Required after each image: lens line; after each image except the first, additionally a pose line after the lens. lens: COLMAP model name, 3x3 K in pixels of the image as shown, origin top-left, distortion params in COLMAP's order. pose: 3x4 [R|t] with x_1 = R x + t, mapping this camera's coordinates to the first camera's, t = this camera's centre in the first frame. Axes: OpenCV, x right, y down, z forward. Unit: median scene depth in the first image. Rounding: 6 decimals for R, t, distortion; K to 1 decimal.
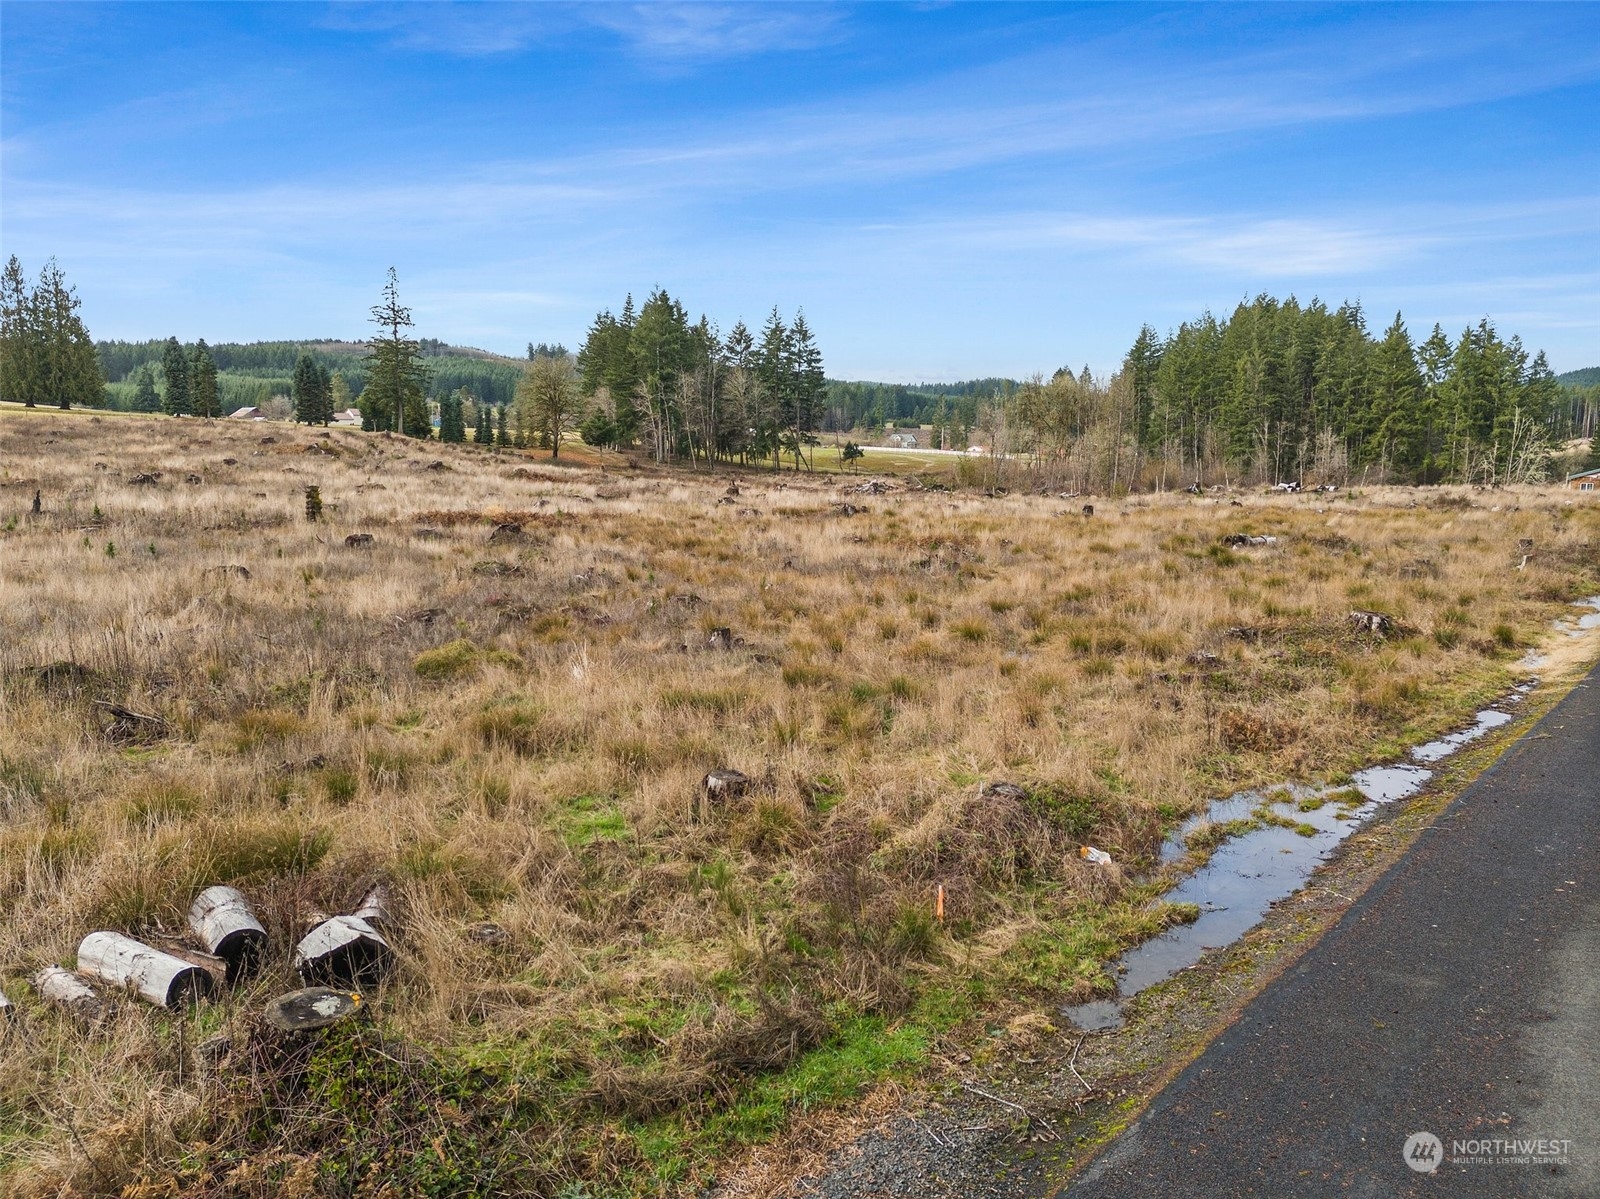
lens RADIAL K [[1167.5, 0, 800.6], [0, 1167.5, 603.1], [0, 0, 1]] dist [0.075648, -0.022331]
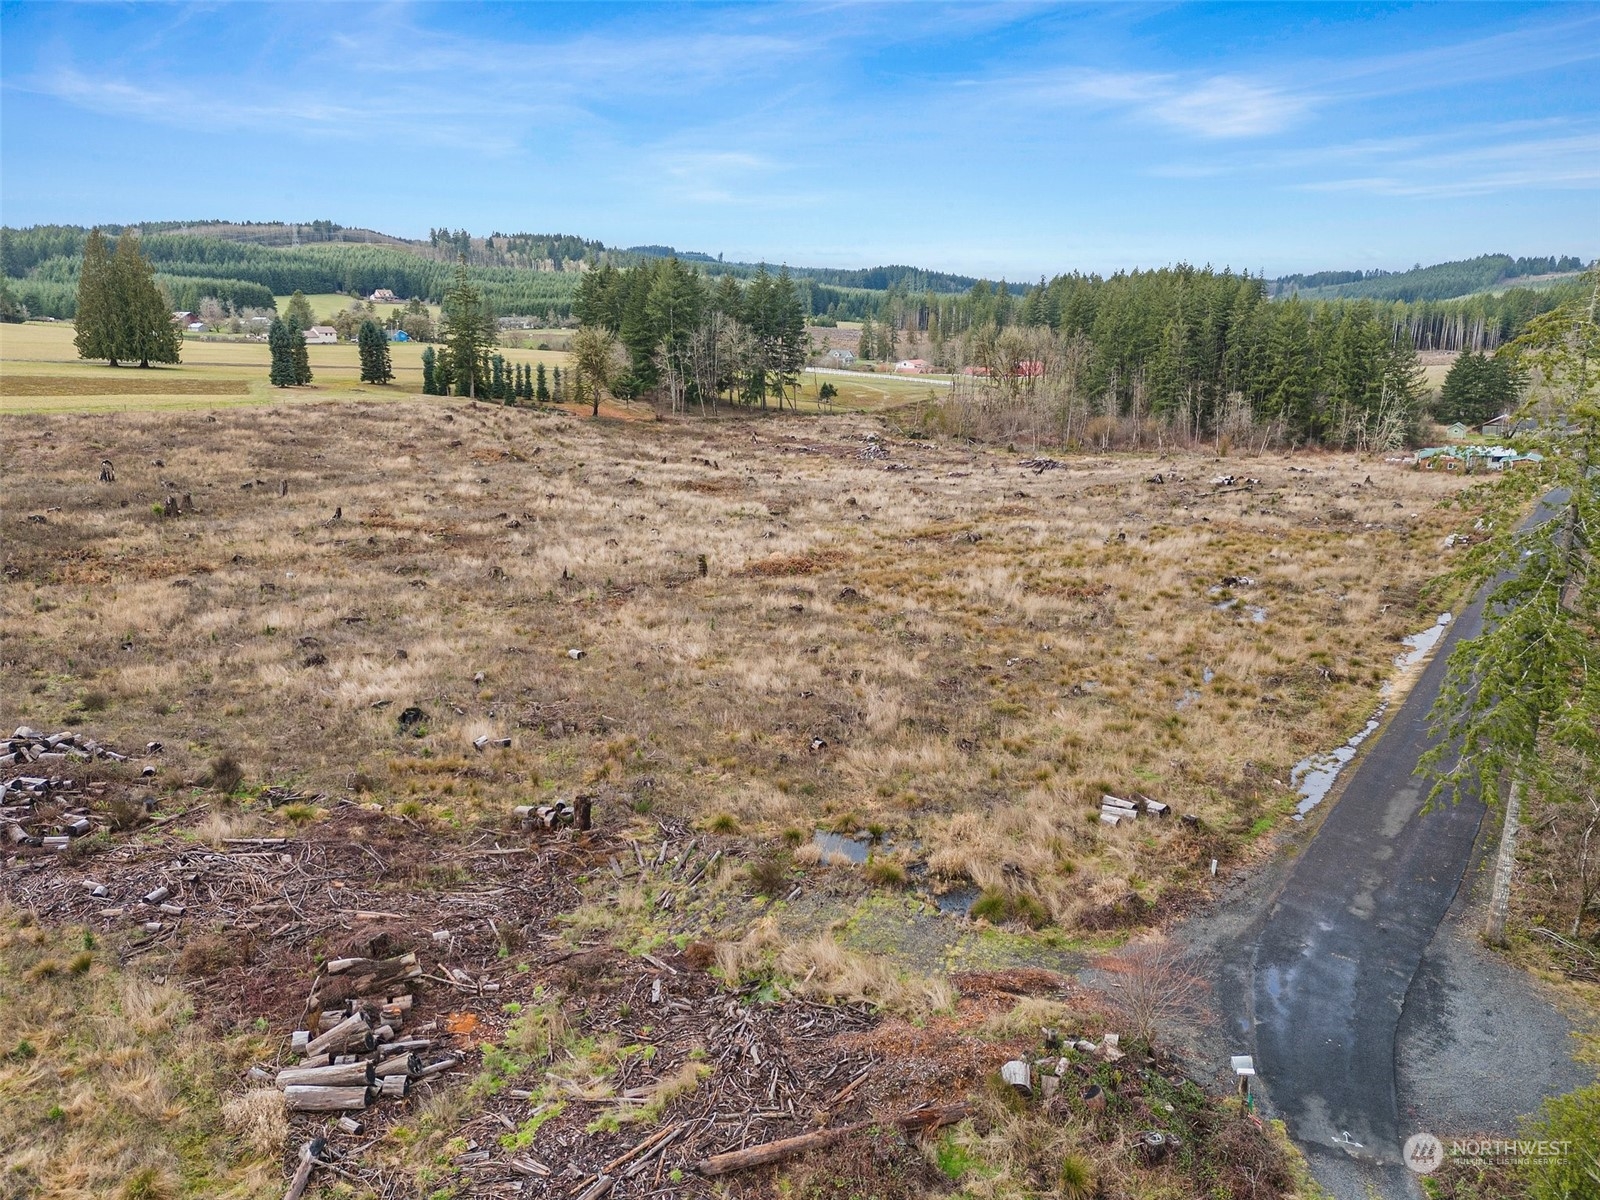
lens RADIAL K [[1167.5, 0, 795.1], [0, 1167.5, 595.3], [0, 0, 1]] dist [0.075648, -0.022331]
pose [[0.996196, -0.015525, 0.085749, -0.117860], [0.007331, 0.995445, 0.095056, -0.055398], [-0.086834, -0.094066, 0.991772, -0.190158]]
